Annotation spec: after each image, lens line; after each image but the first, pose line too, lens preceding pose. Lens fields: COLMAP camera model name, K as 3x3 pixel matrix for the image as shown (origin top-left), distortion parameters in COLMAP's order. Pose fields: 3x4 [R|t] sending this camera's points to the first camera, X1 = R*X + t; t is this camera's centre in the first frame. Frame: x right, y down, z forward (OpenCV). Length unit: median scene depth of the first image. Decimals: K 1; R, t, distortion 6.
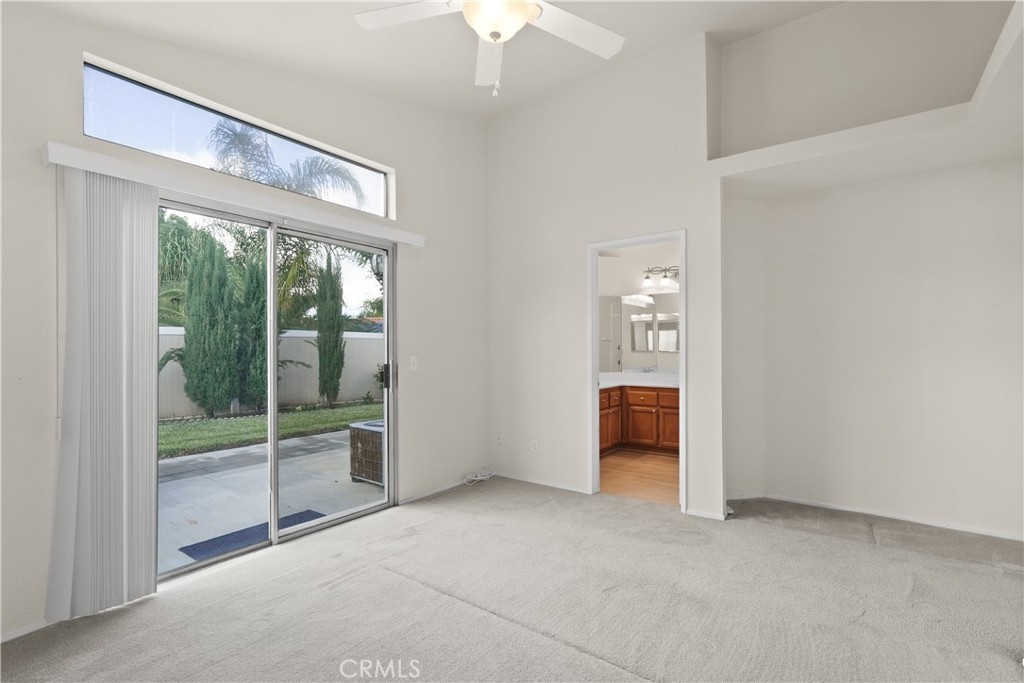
lens RADIAL K [[465.0, 0, 509.0], [0, 465.0, 343.0], [0, 0, 1]] dist [-0.012750, 0.007175]
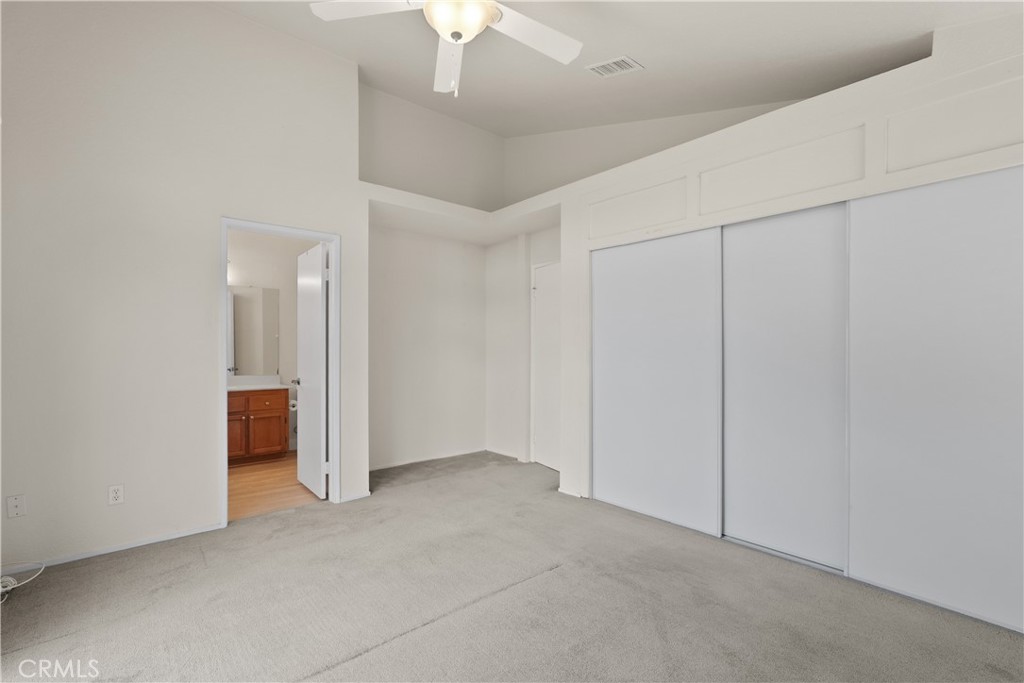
lens RADIAL K [[465.0, 0, 512.2], [0, 465.0, 344.9], [0, 0, 1]] dist [-0.012750, 0.007175]
pose [[0.223144, 0.007462, 0.974757, -0.593913], [-0.013708, 0.999896, -0.004516, 0.004221], [-0.974689, -0.012355, 0.223223, 0.393699]]
